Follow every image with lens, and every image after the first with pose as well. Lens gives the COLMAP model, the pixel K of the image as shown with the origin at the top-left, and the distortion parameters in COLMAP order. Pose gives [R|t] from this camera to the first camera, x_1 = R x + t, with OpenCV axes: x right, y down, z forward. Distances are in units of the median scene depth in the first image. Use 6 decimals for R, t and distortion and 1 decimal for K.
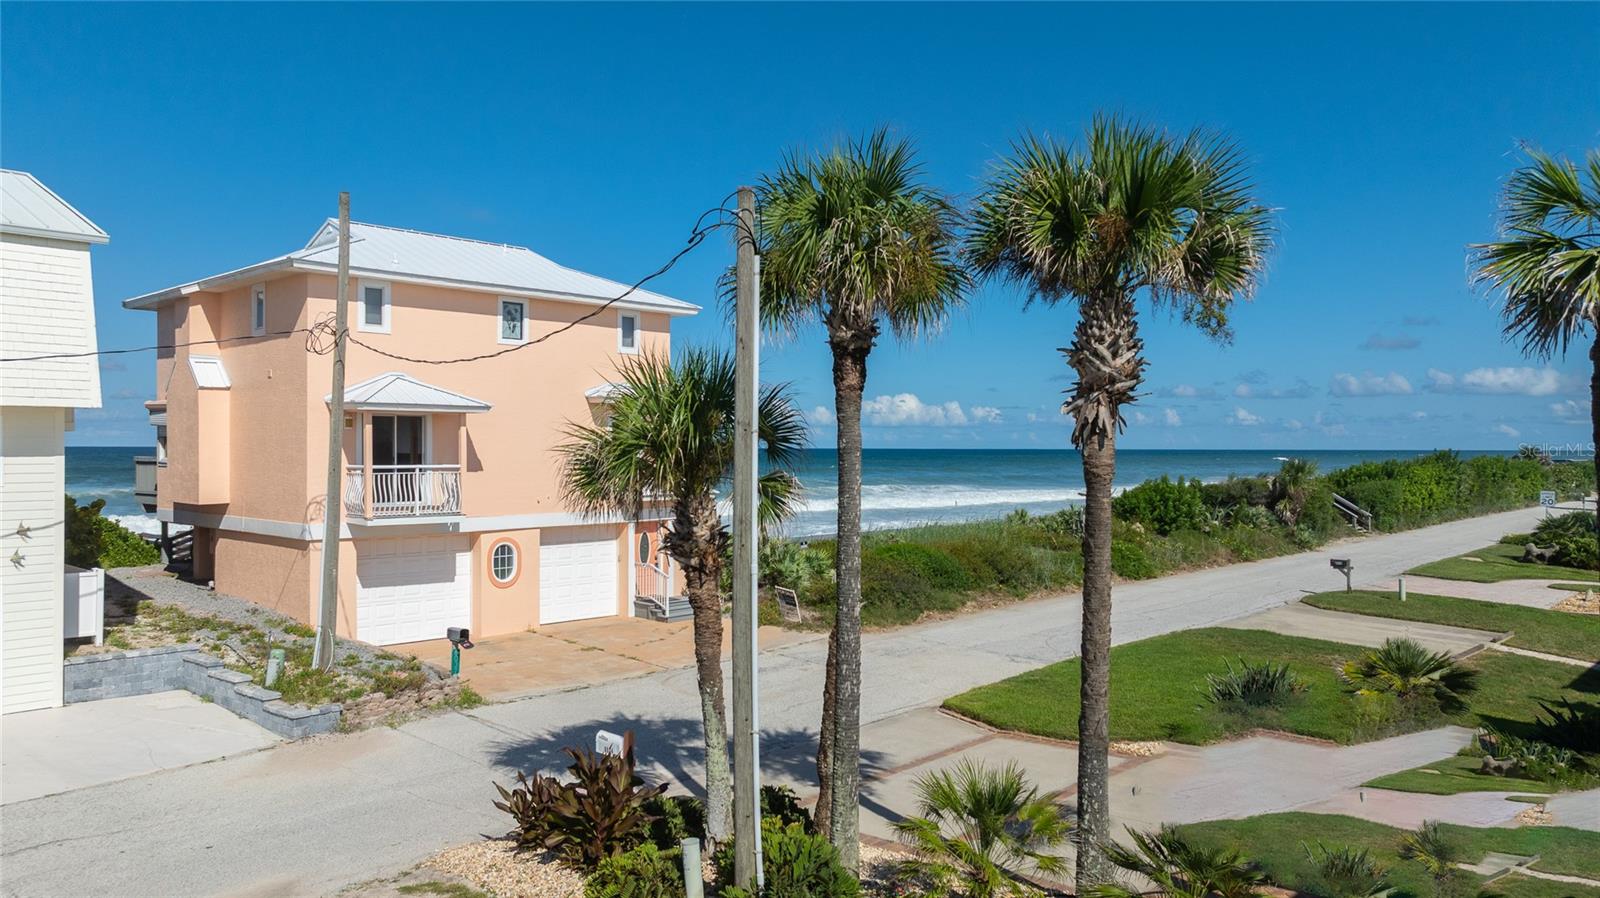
lens RADIAL K [[1114.3, 0, 810.0], [0, 1114.3, 452.0], [0, 0, 1]] dist [-0.011849, 0.003501]
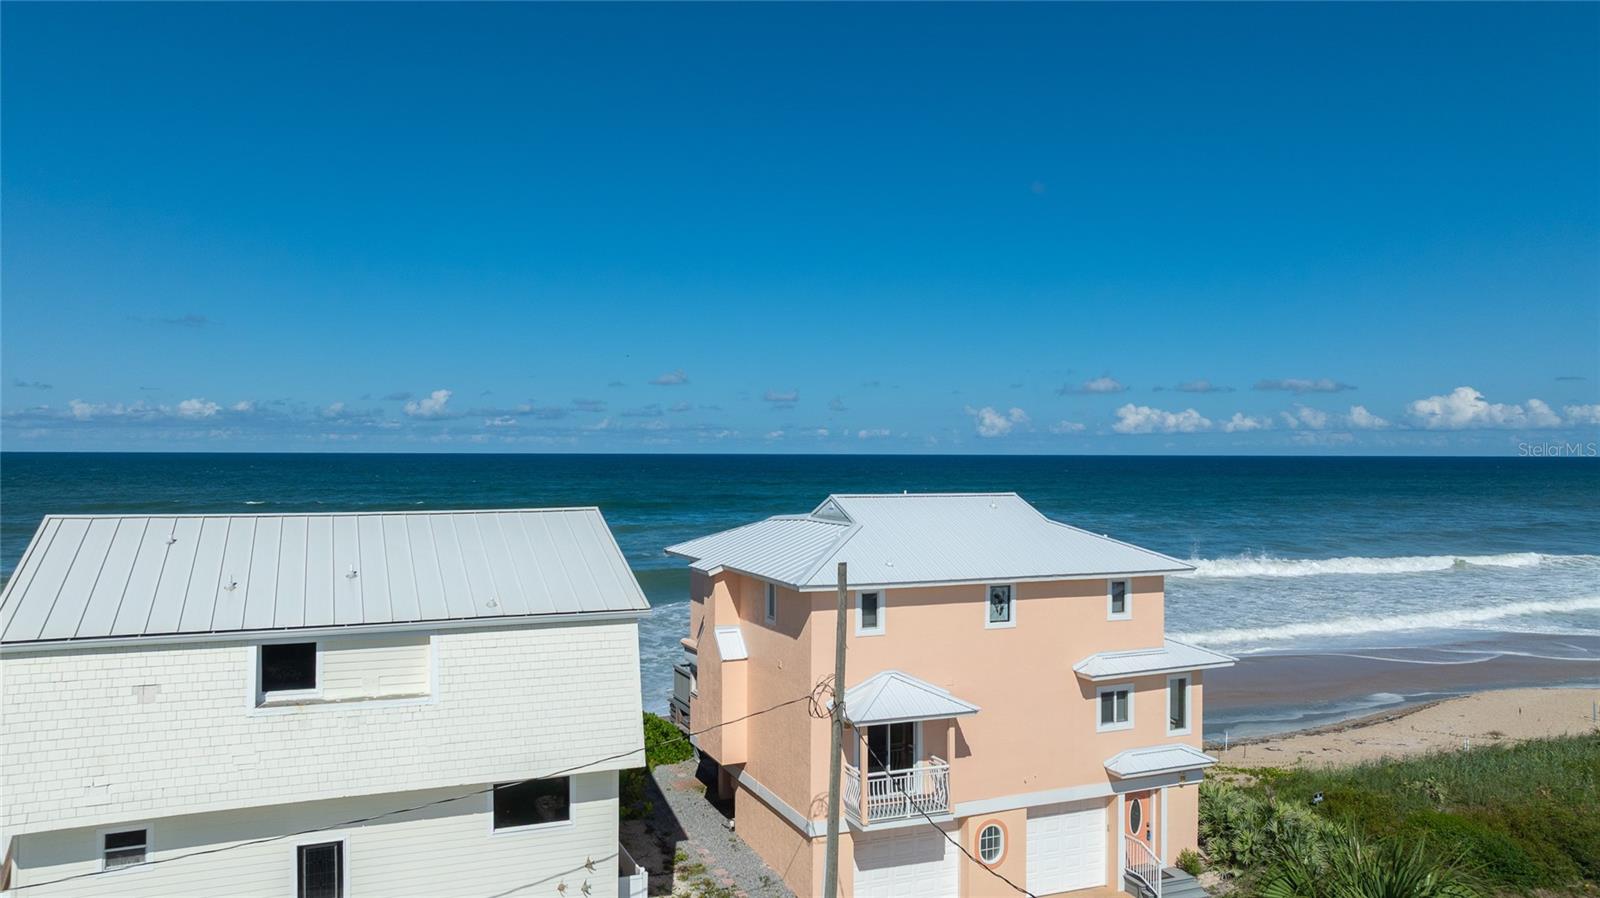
lens RADIAL K [[1169.2, 0, 816.5], [0, 1169.2, 445.8], [0, 0, 1]] dist [-0.078154, 0.125870]
pose [[0.910723, -0.003560, -0.413003, 0.014696], [-0.001398, 0.999931, -0.011701, -0.250386], [0.413016, 0.011233, 0.910654, -0.019810]]
